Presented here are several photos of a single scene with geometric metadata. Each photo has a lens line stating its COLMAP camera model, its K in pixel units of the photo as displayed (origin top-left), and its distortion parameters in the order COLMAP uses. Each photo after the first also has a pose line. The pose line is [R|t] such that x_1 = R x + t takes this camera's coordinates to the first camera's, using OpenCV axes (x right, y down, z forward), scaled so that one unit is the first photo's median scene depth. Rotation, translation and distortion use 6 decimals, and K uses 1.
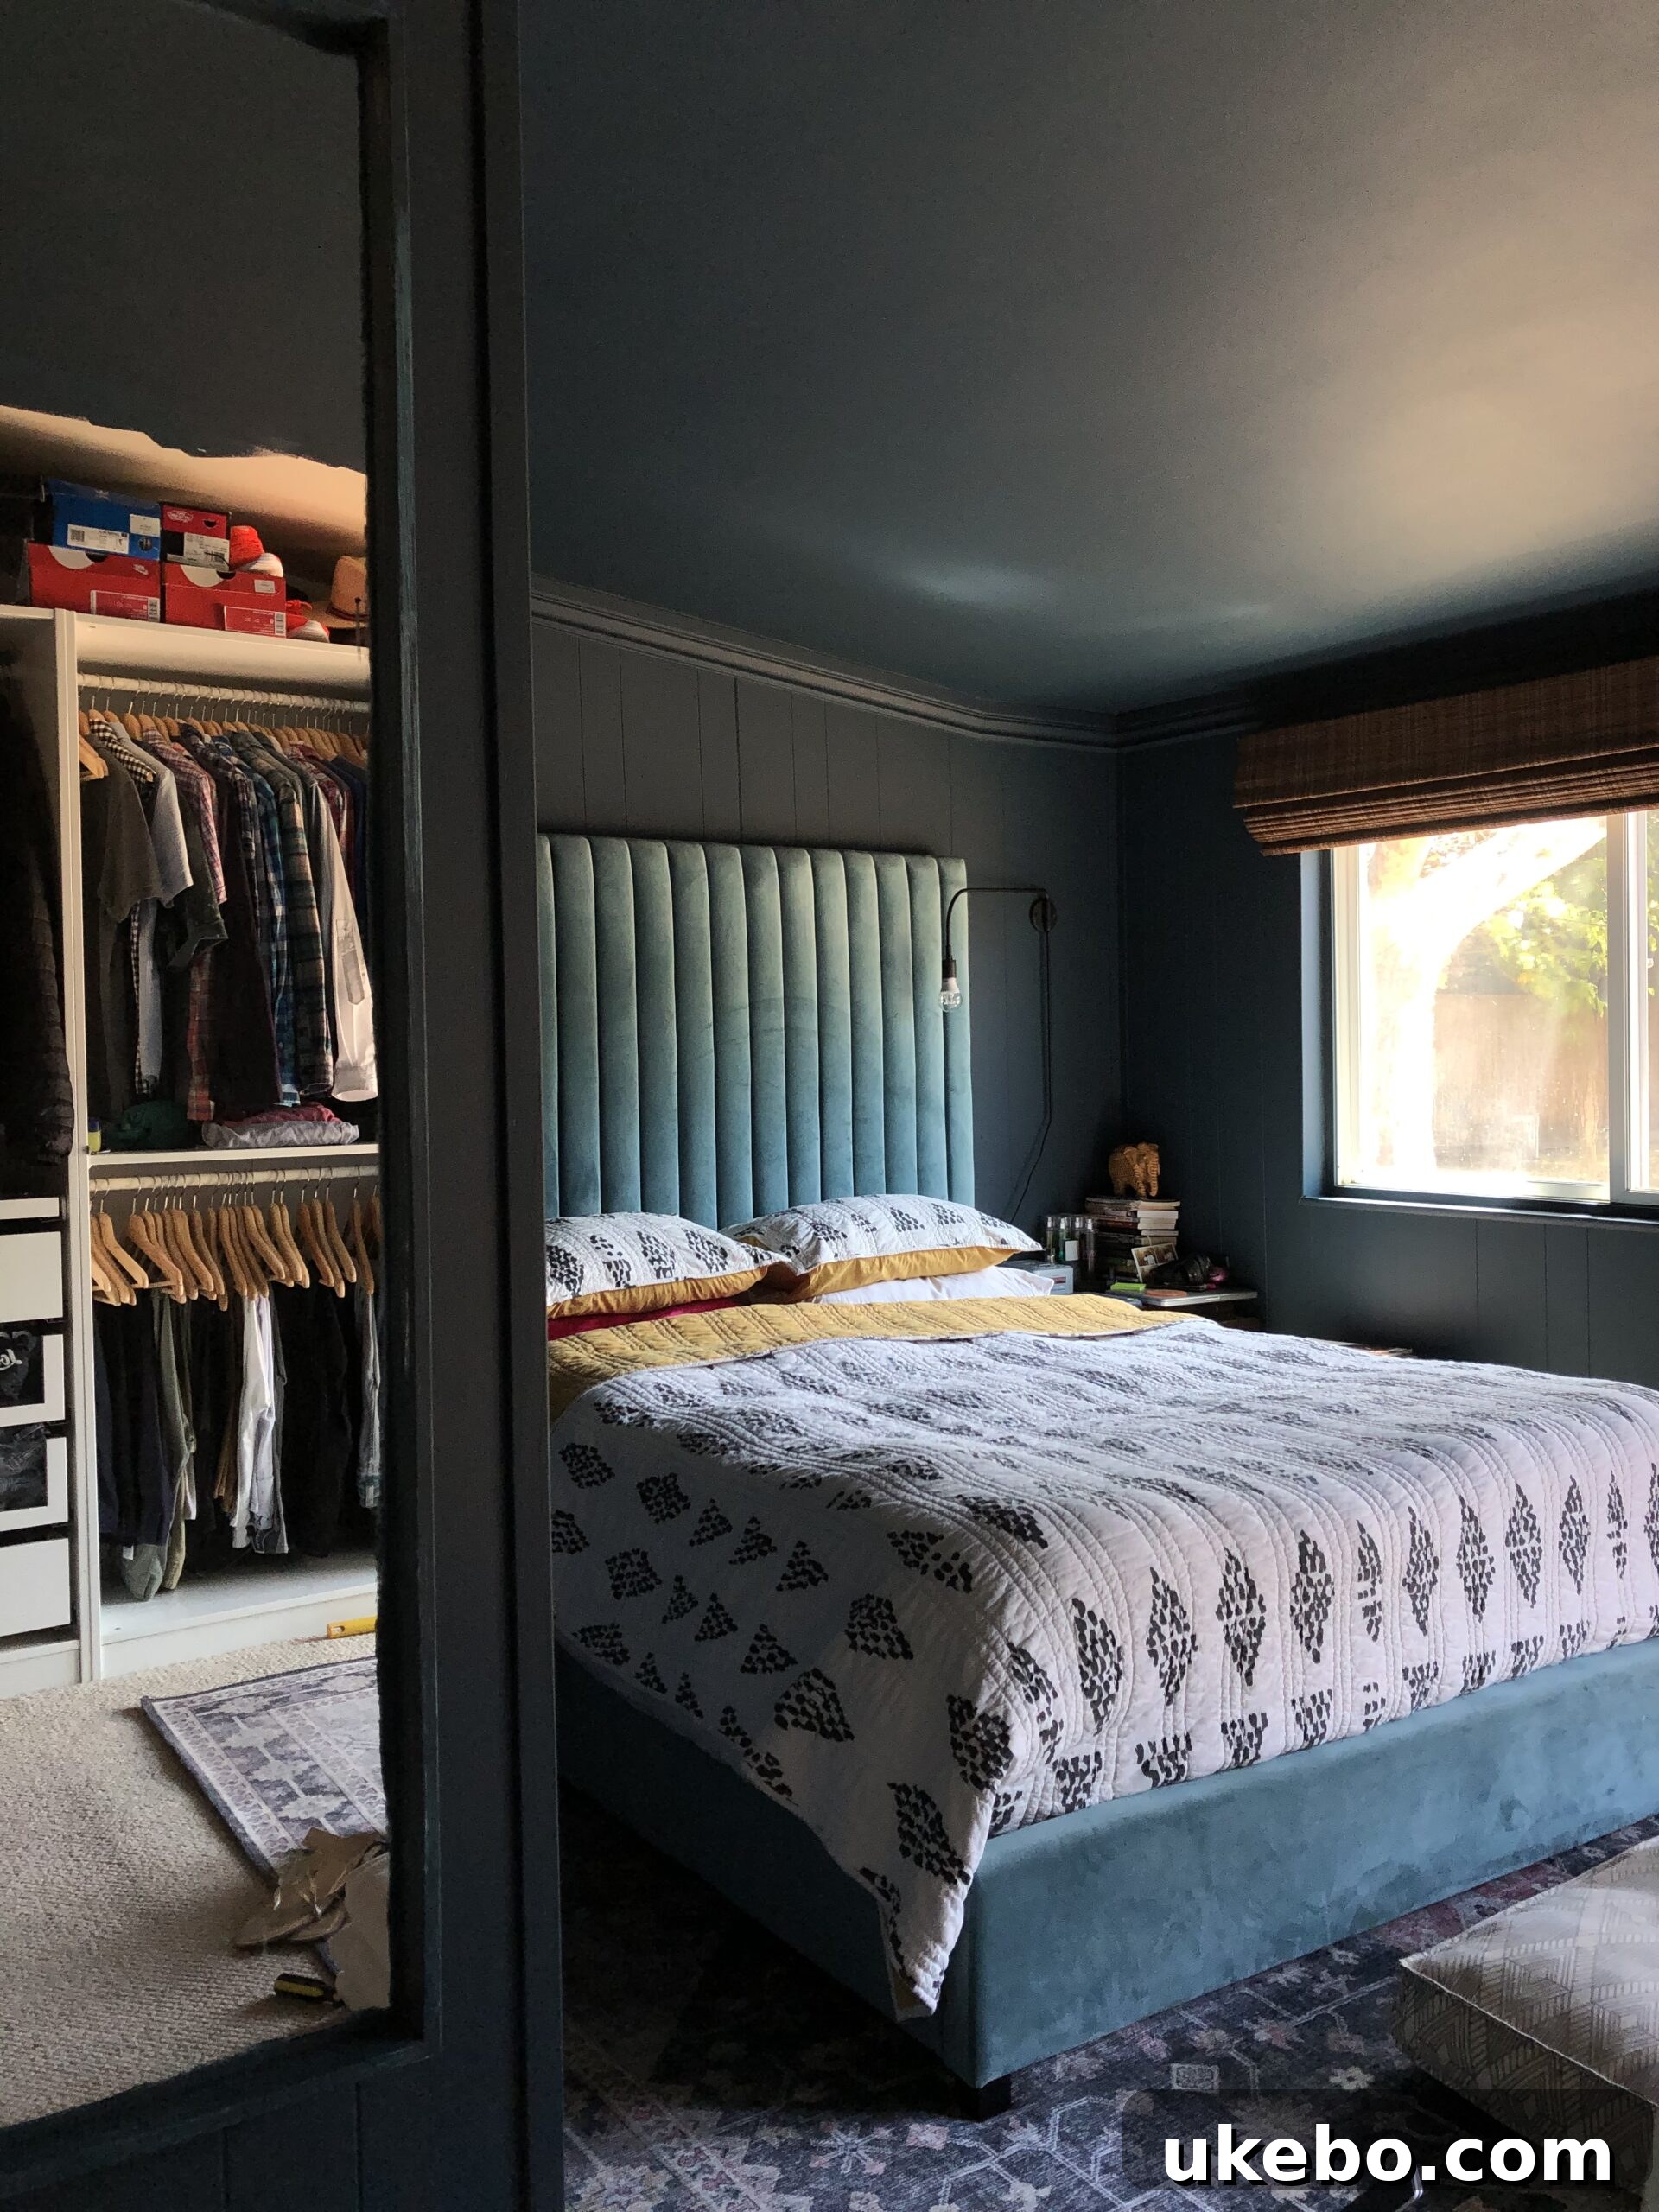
lens RADIAL K [[1802.7, 0, 829.5], [0, 1802.7, 1106.0], [0, 0, 1]] dist [0.009487, 0.008456]
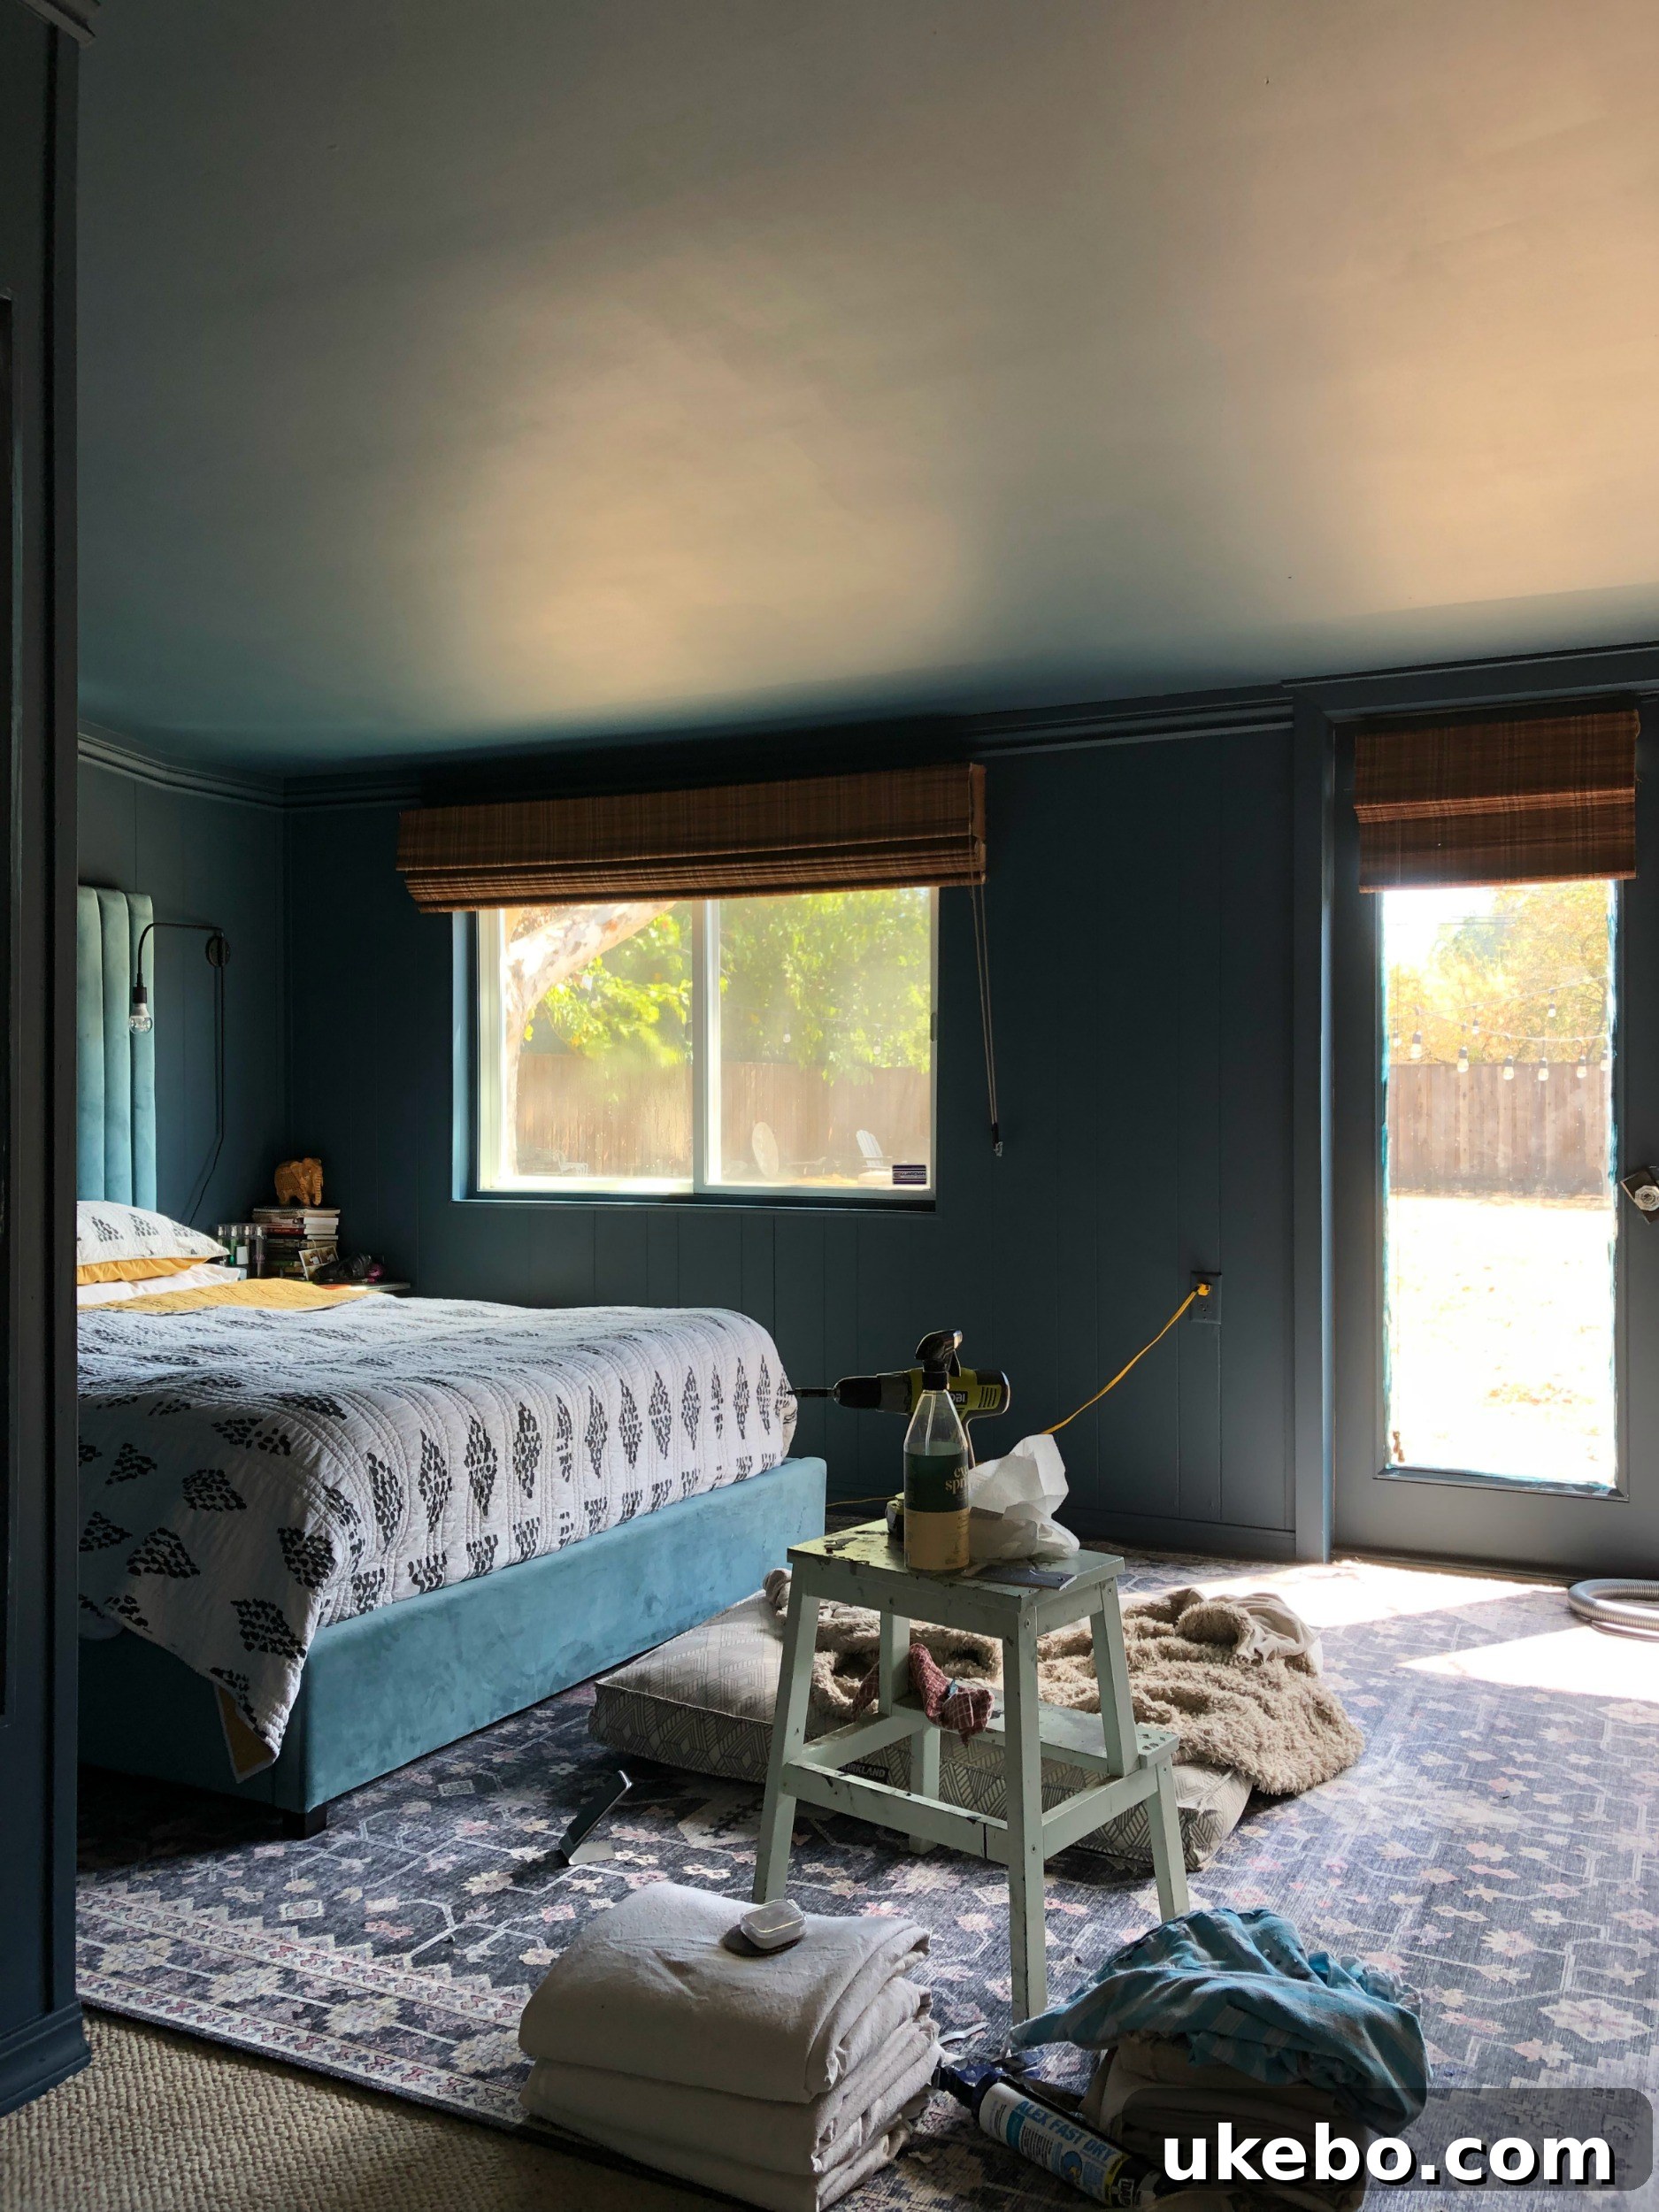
lens RADIAL K [[1802.7, 0, 829.5], [0, 1802.7, 1106.0], [0, 0, 1]] dist [0.009487, 0.008456]
pose [[0.871699, 0.016082, 0.489778, -0.215506], [-0.000633, 0.999497, -0.031692, 0.052793], [-0.490041, 0.027316, 0.871271, -0.330305]]
